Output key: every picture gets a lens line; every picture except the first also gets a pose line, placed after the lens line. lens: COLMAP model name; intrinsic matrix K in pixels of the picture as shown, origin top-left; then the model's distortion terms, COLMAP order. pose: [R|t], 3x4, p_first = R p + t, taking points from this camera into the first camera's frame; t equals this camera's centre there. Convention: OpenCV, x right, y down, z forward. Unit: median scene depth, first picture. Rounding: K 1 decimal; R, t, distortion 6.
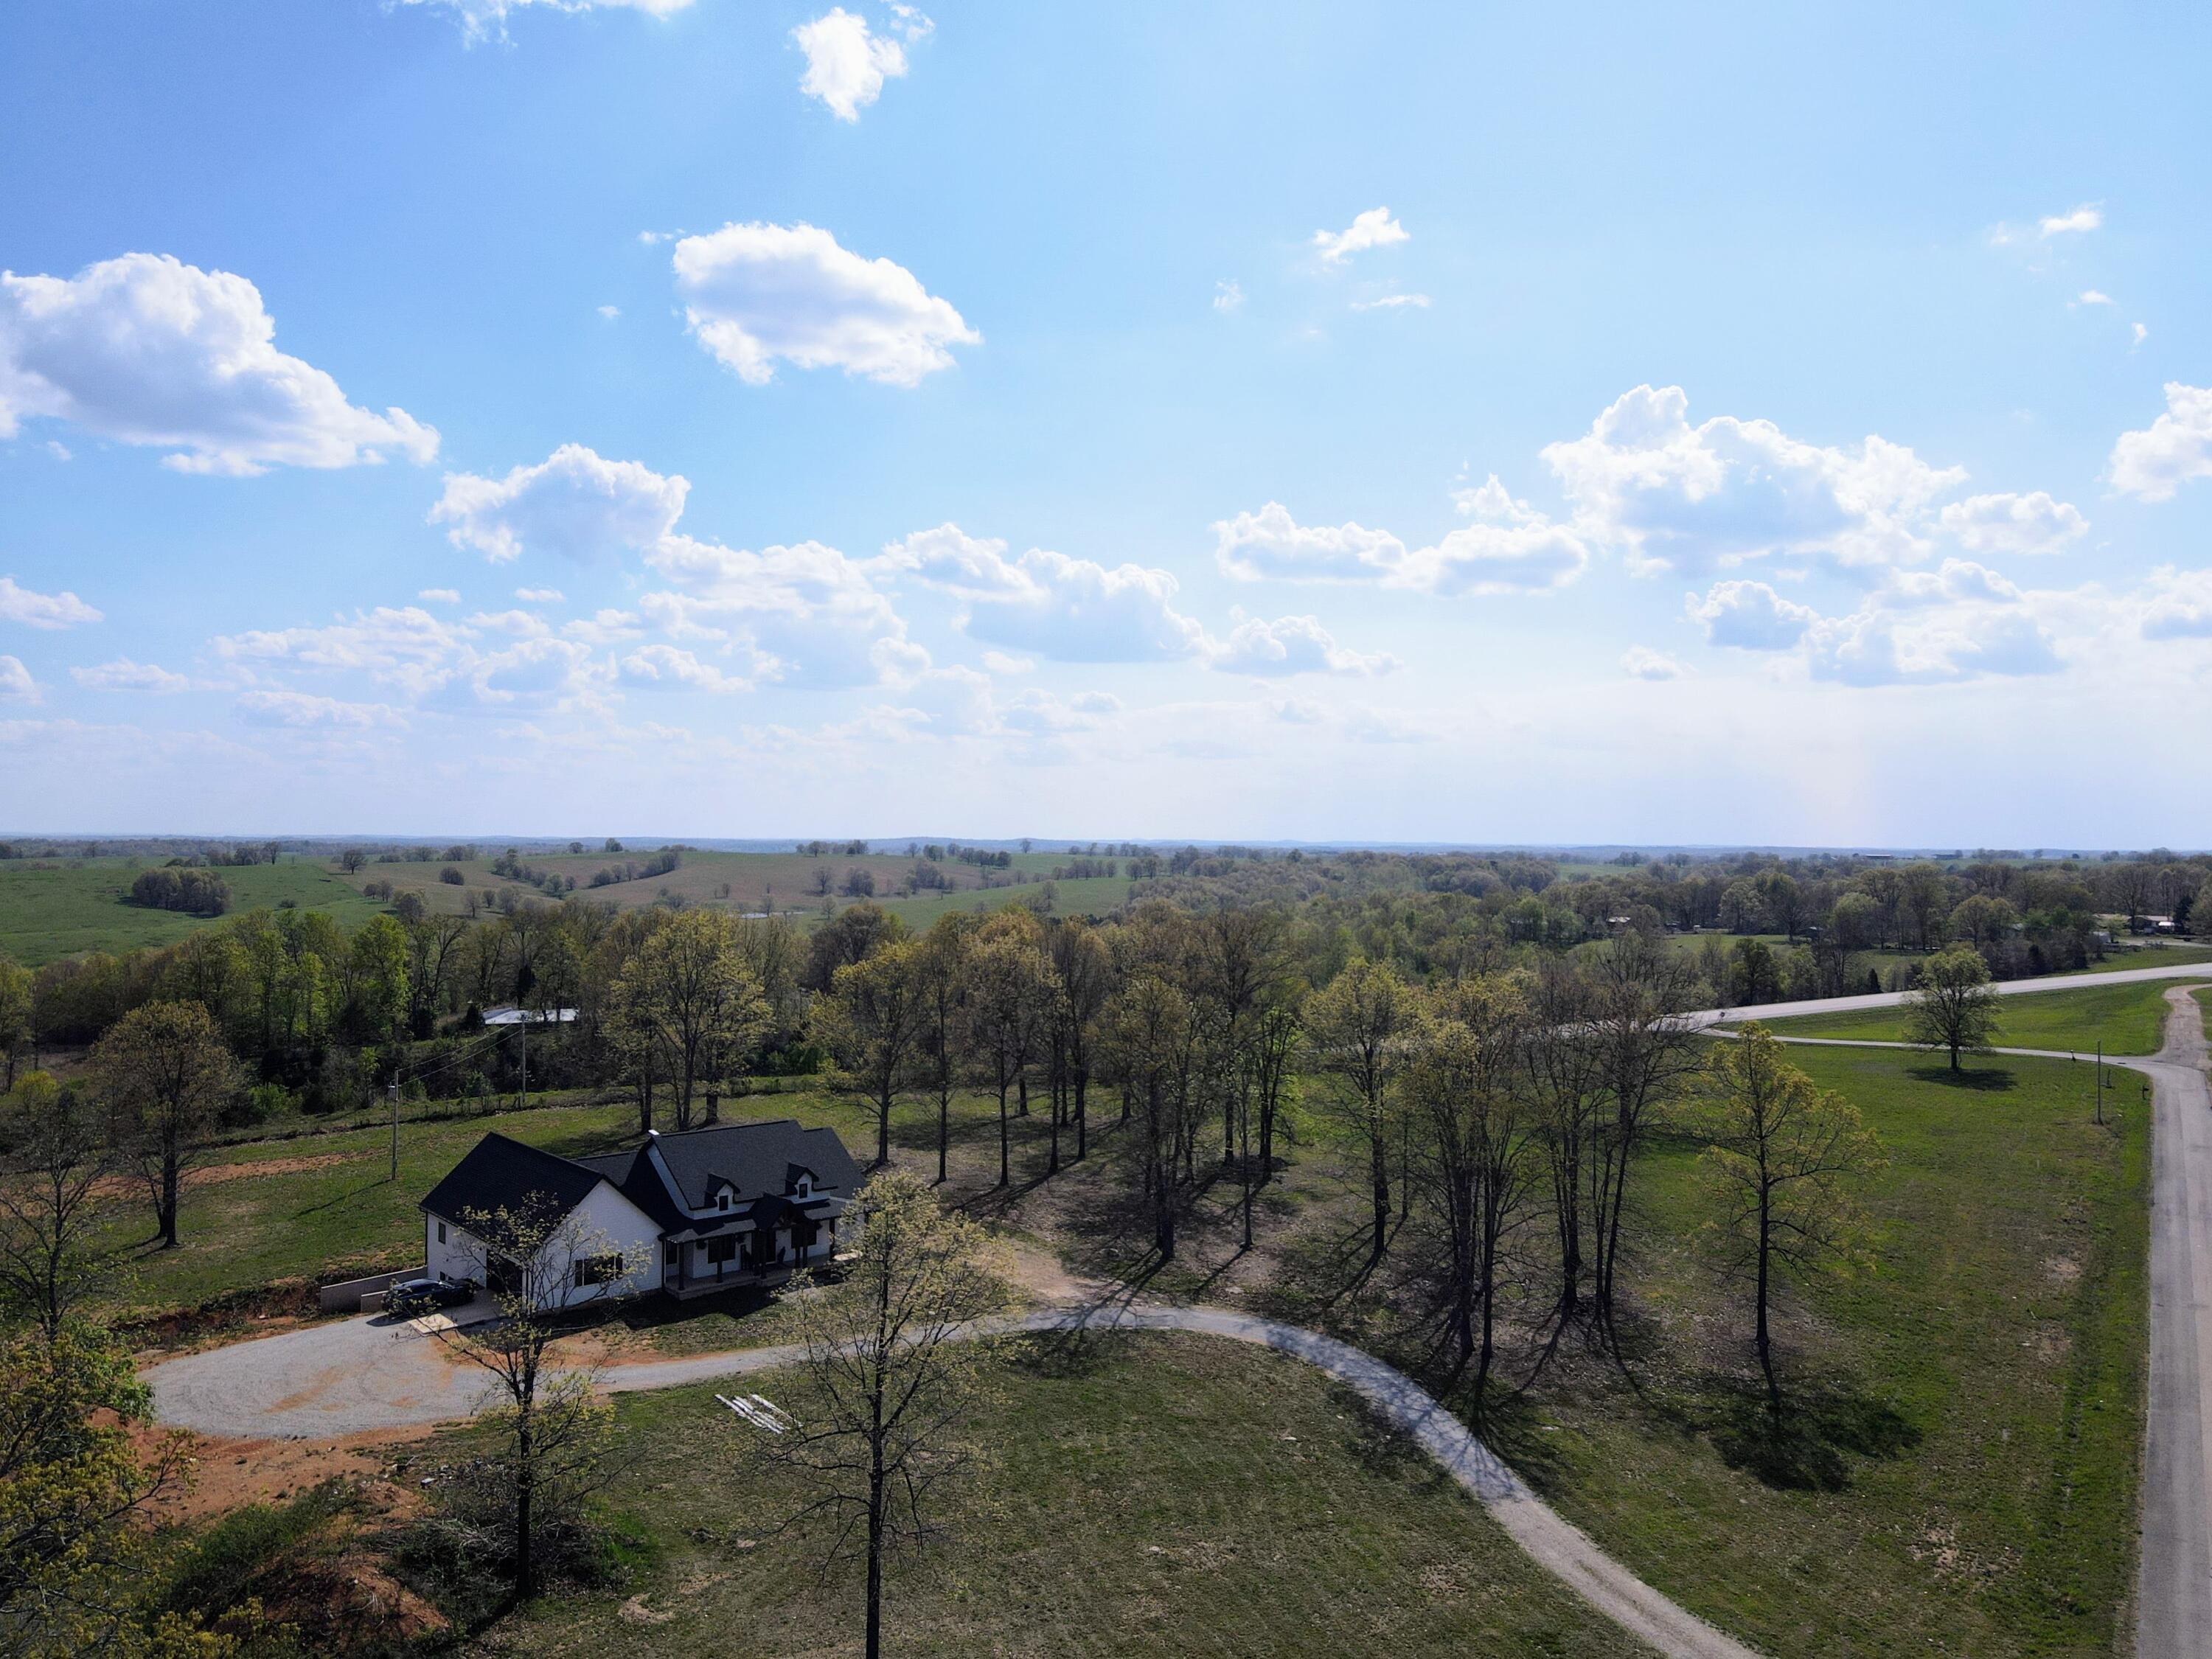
lens RADIAL K [[1632.0, 0, 1106.0], [0, 1632.0, 829.5], [0, 0, 1]] dist [-0.018213, 0.052038]
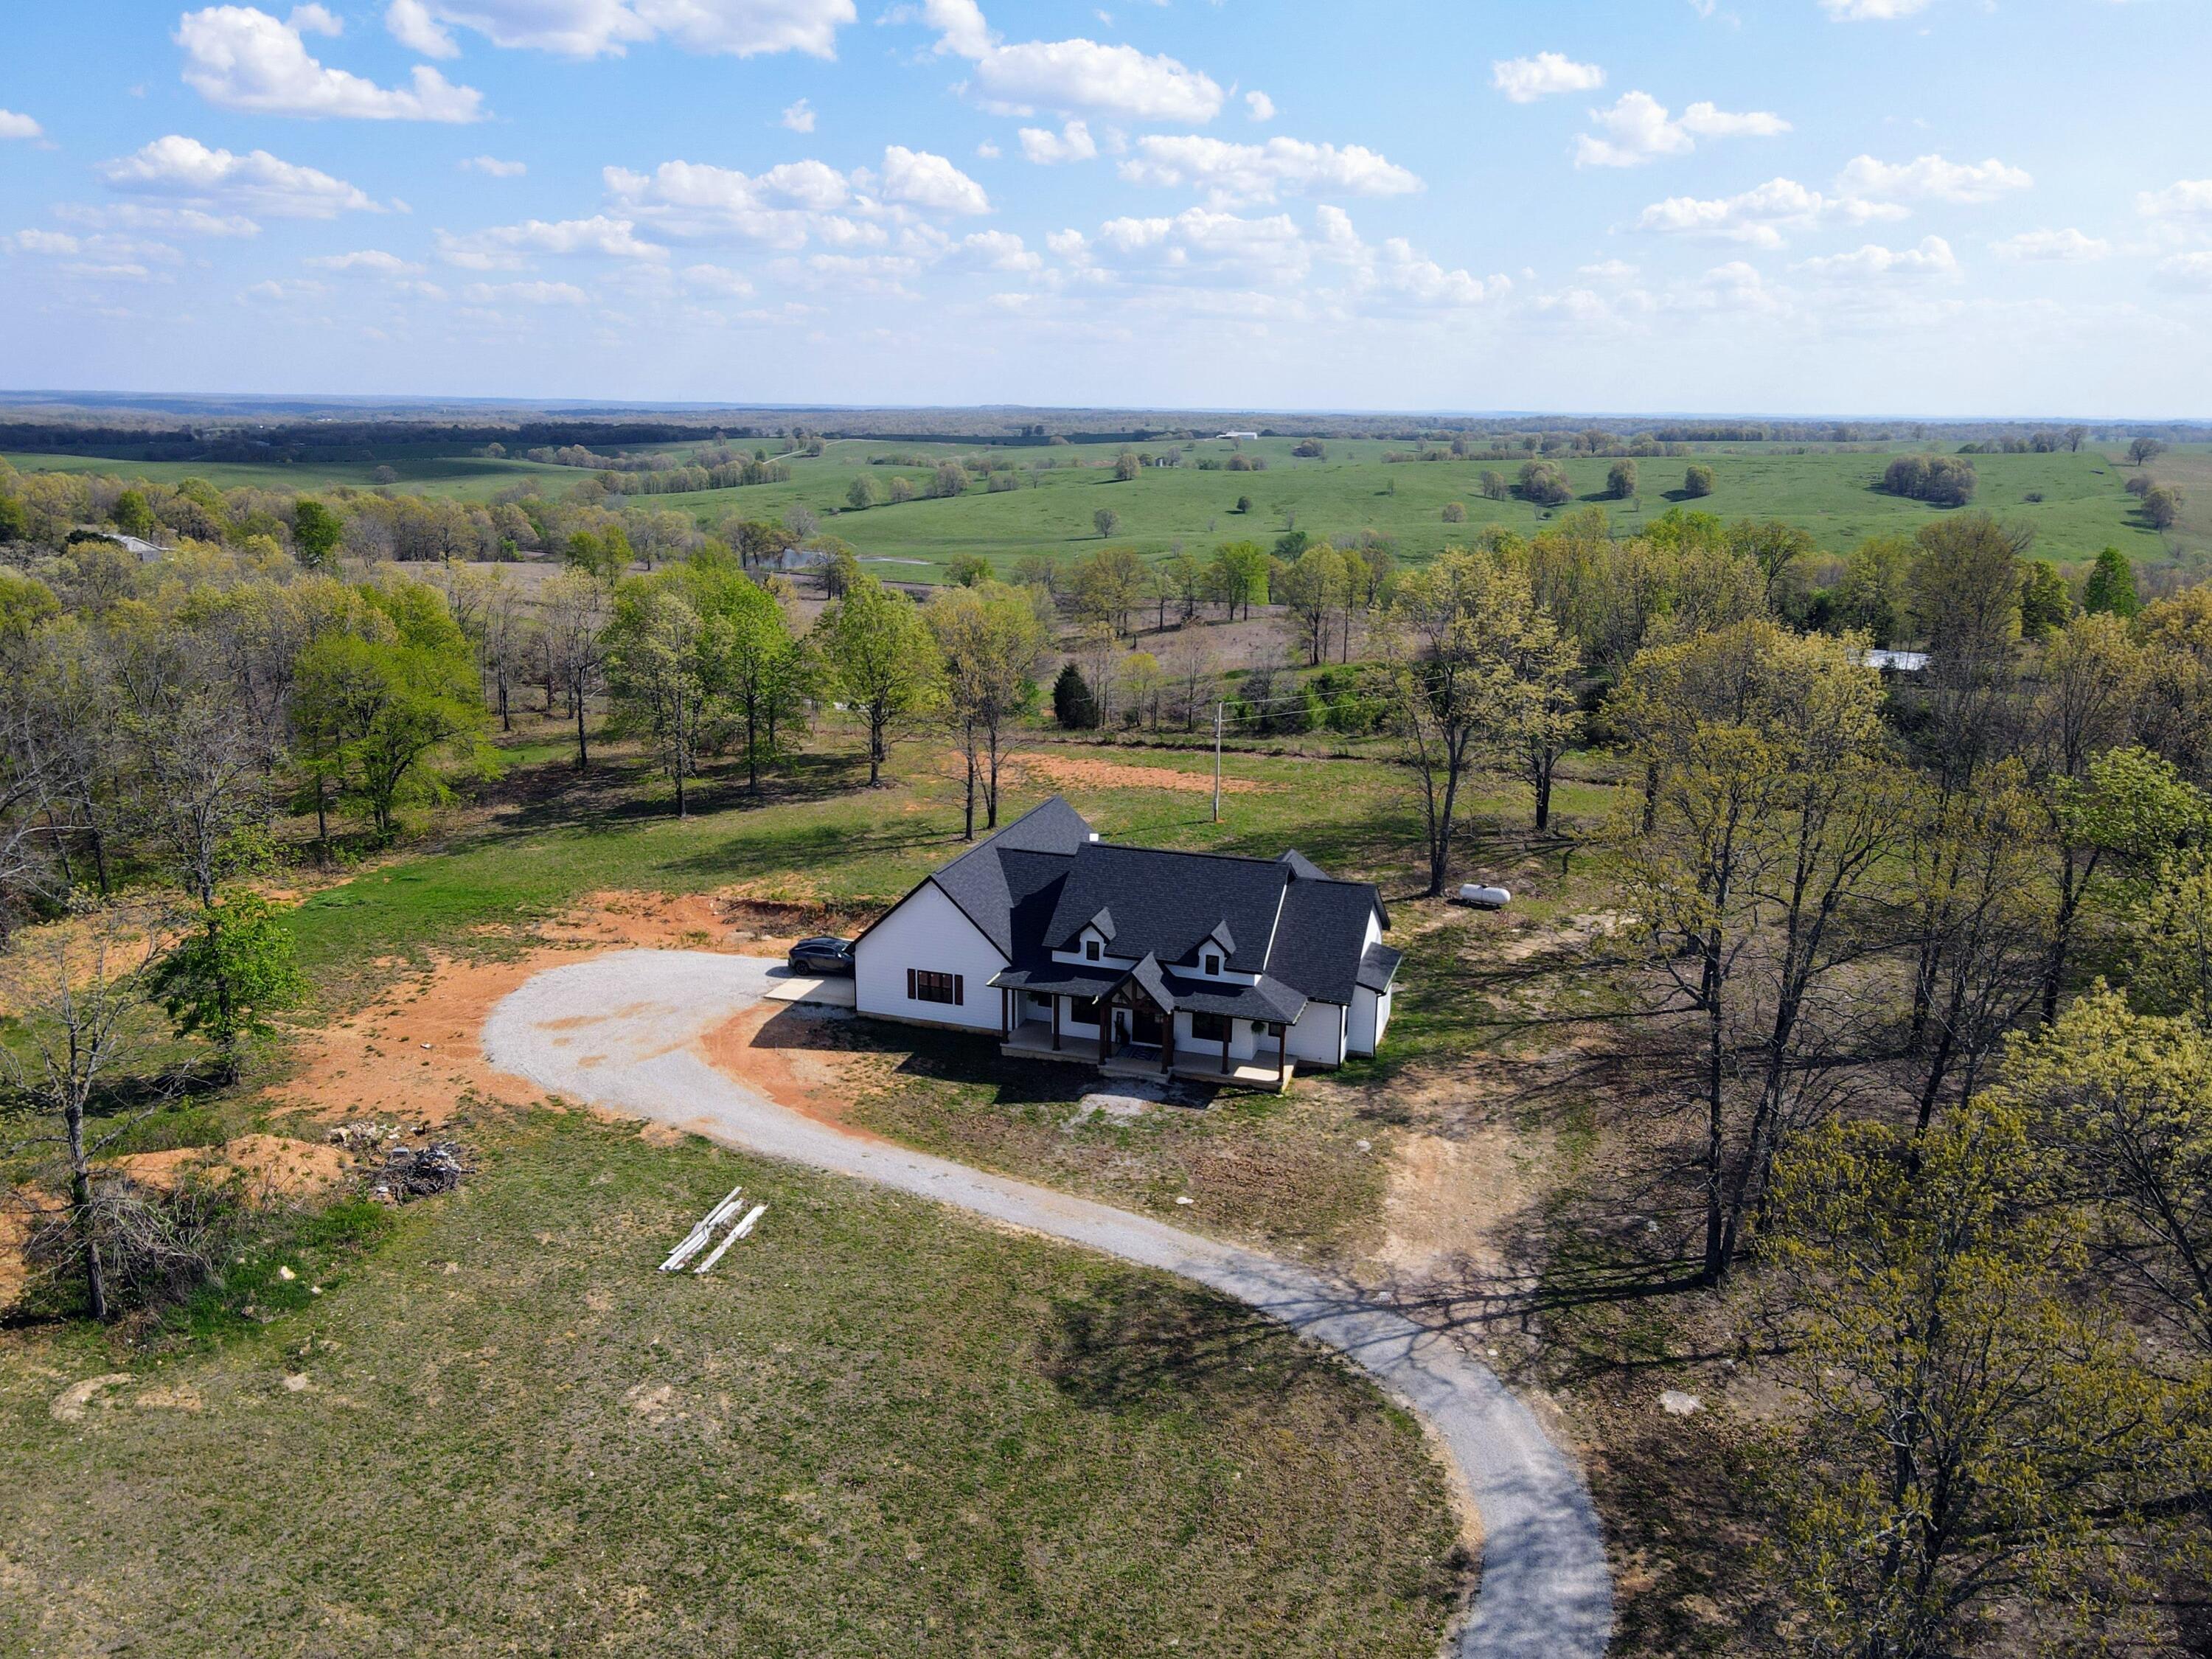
lens RADIAL K [[1605.8, 0, 1100.3], [0, 1605.8, 900.3], [0, 0, 1]] dist [0.001103, 0.006085]
pose [[0.505628, 0.252125, -0.825090, 0.327061], [-0.001617, 0.956622, 0.291326, -0.005204], [0.862750, -0.145968, 0.484103, 0.585338]]
